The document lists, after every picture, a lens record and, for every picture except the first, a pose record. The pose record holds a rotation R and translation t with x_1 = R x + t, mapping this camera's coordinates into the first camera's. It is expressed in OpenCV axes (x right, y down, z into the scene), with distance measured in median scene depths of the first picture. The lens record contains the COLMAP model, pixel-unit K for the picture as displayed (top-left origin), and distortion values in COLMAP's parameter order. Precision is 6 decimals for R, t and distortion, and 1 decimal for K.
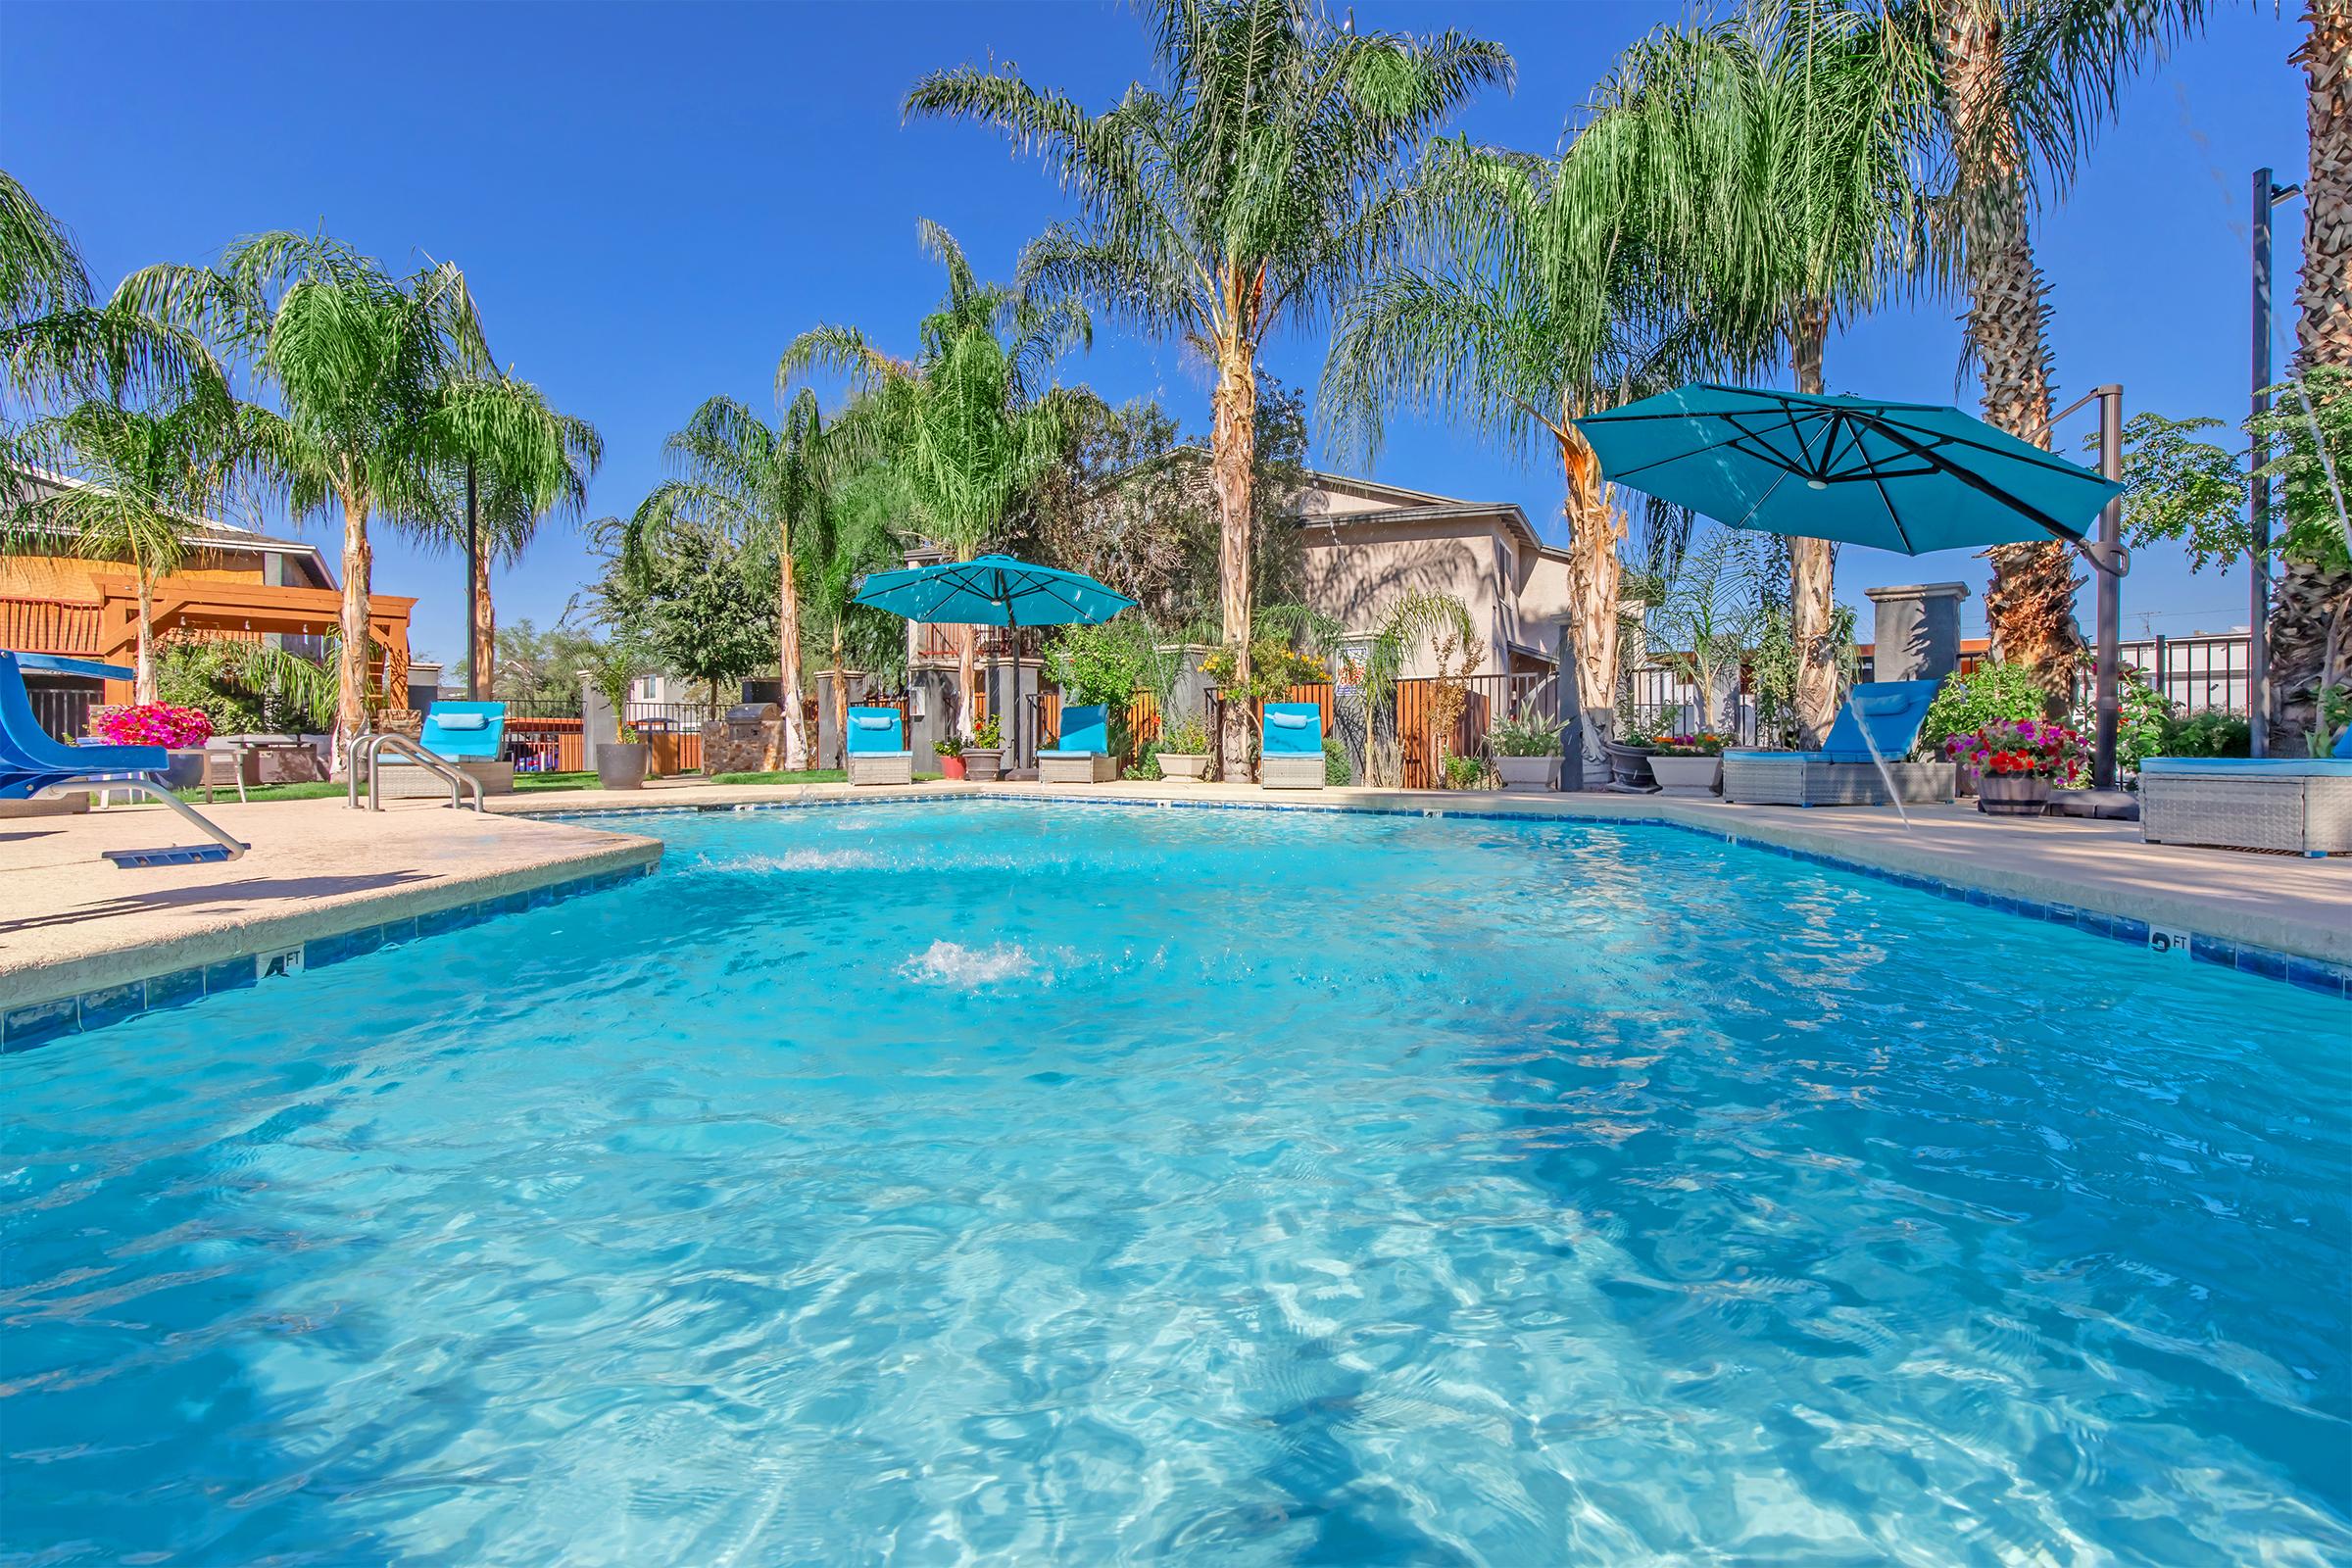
lens RADIAL K [[1074.0, 0, 1187.1], [0, 1074.0, 748.8], [0, 0, 1]] dist [0.008198, -0.002397]
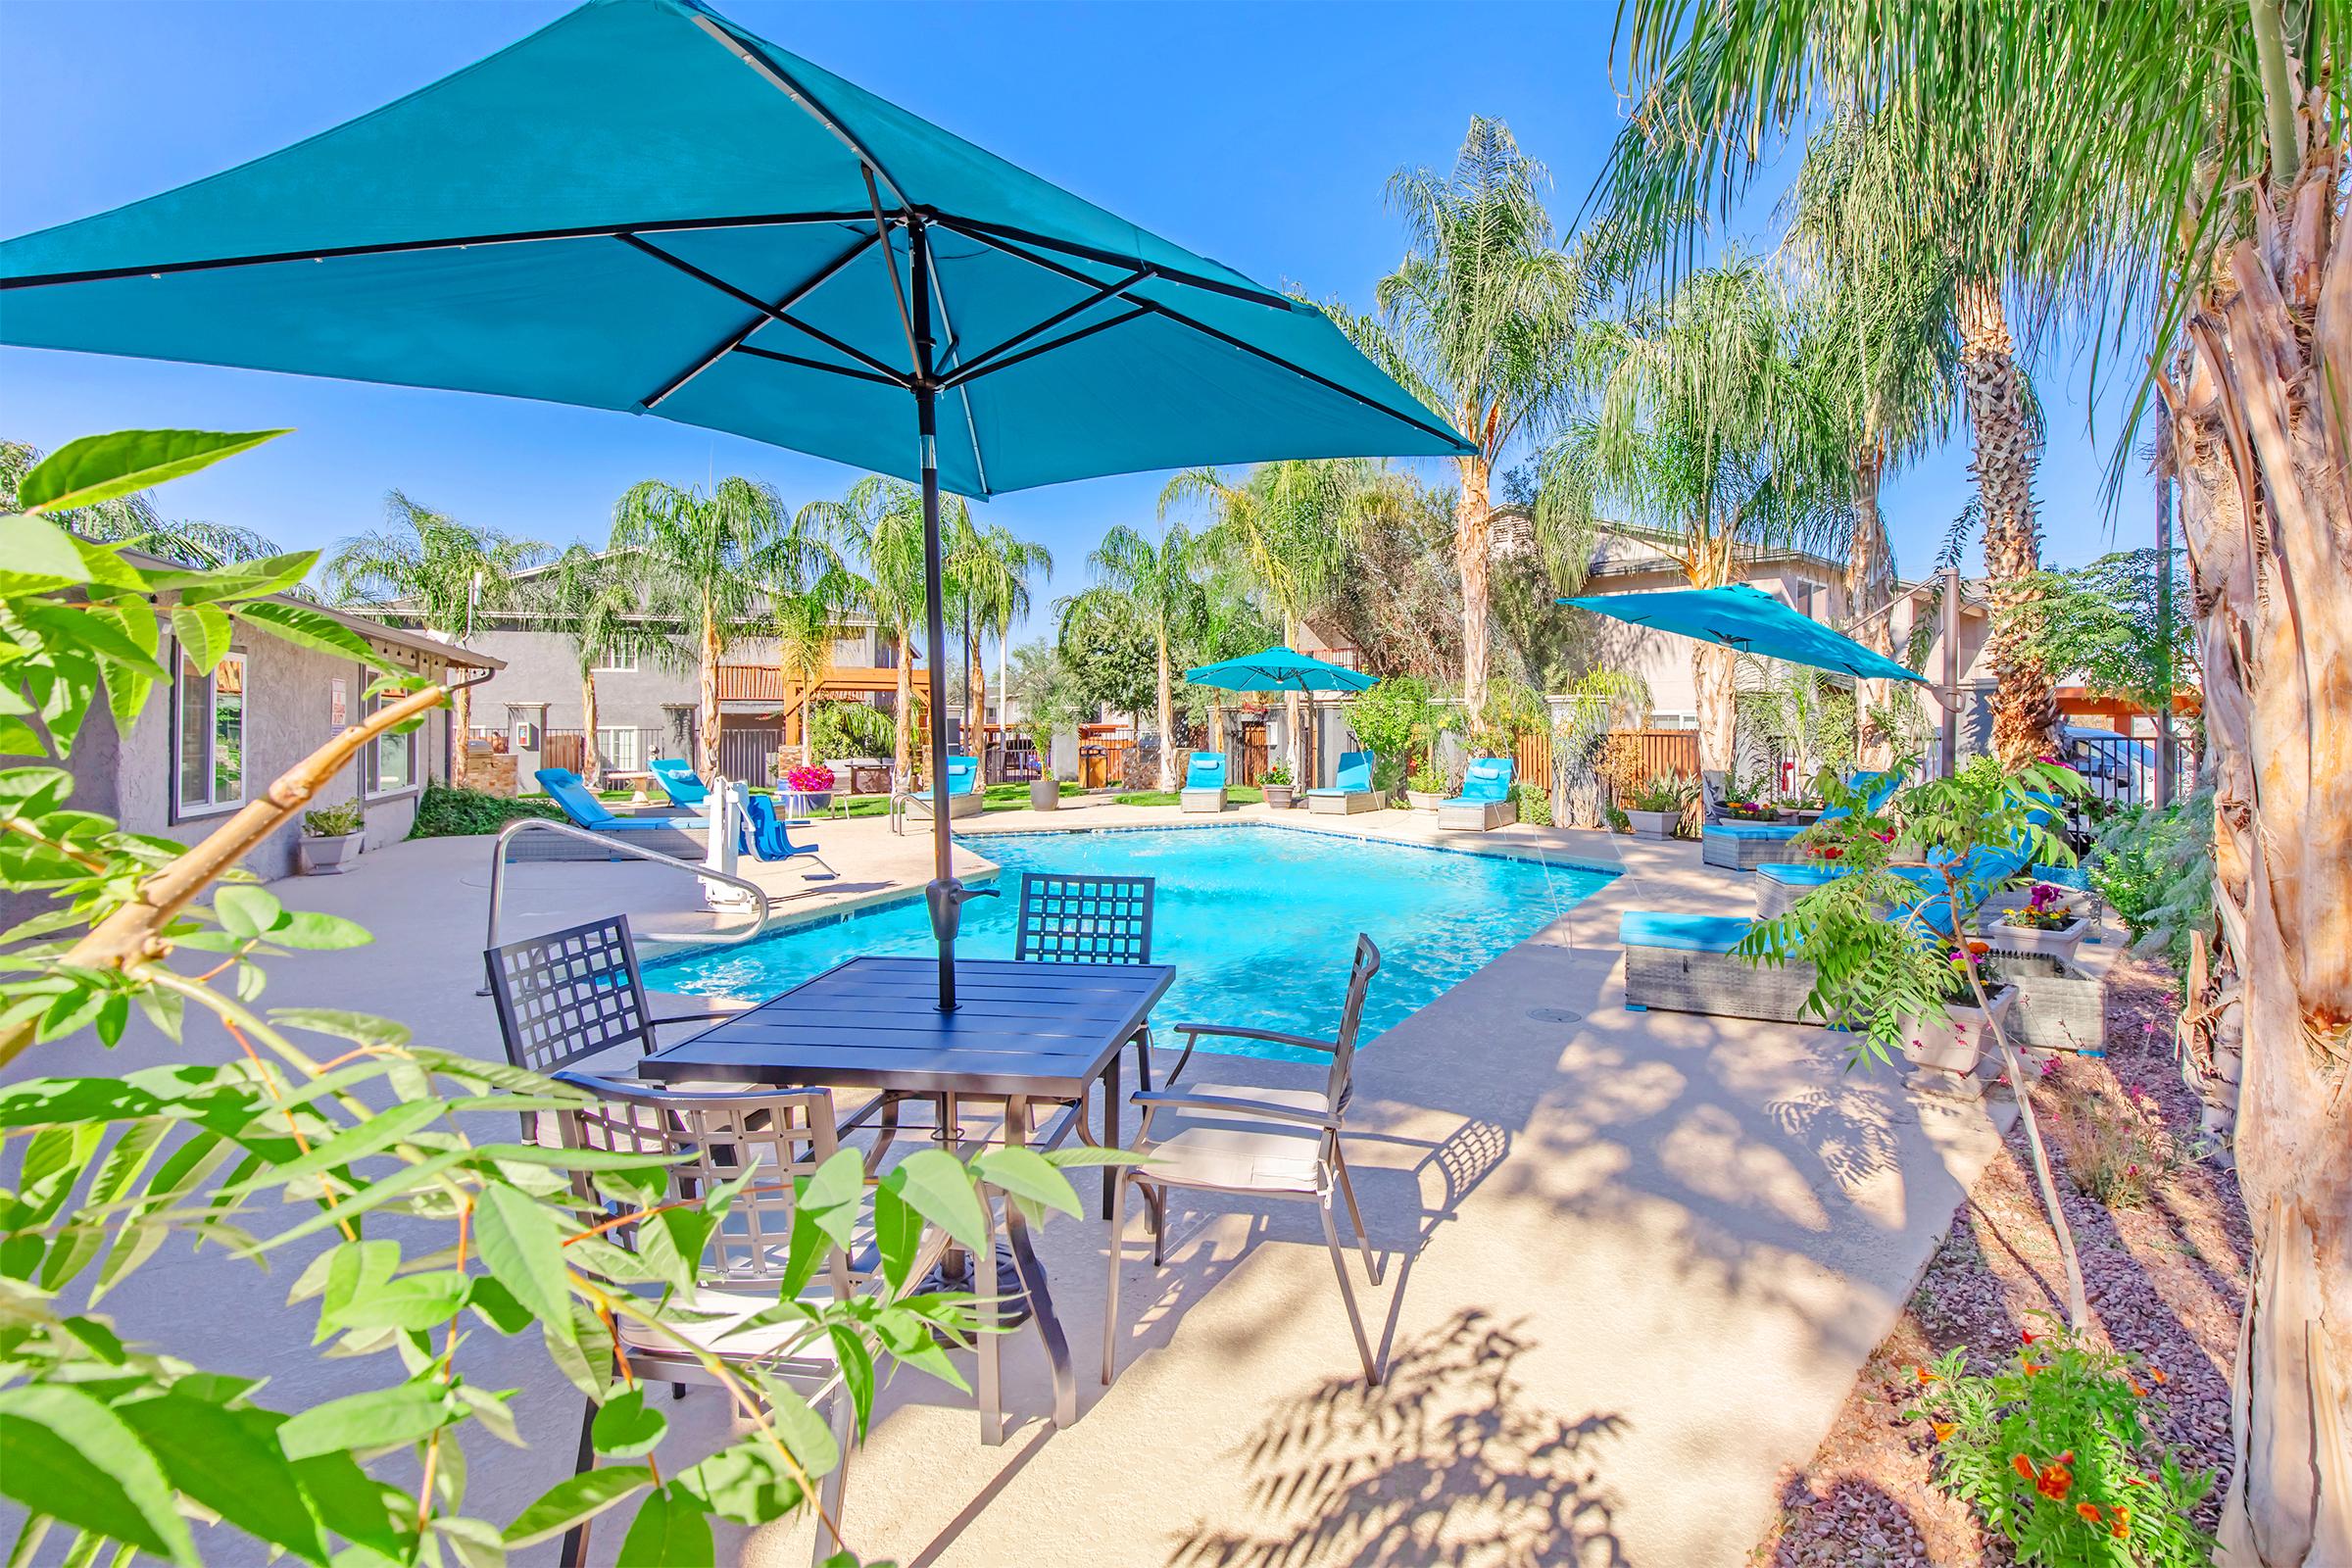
lens RADIAL K [[1074.0, 0, 1226.3], [0, 1074.0, 727.8], [0, 0, 1]] dist [0.008198, -0.002397]
pose [[0.925156, -0.000499, -0.379588, 0.420924], [-0.000996, 0.999992, -0.003744, -0.104942], [0.379587, 0.003842, 0.925148, -0.454065]]
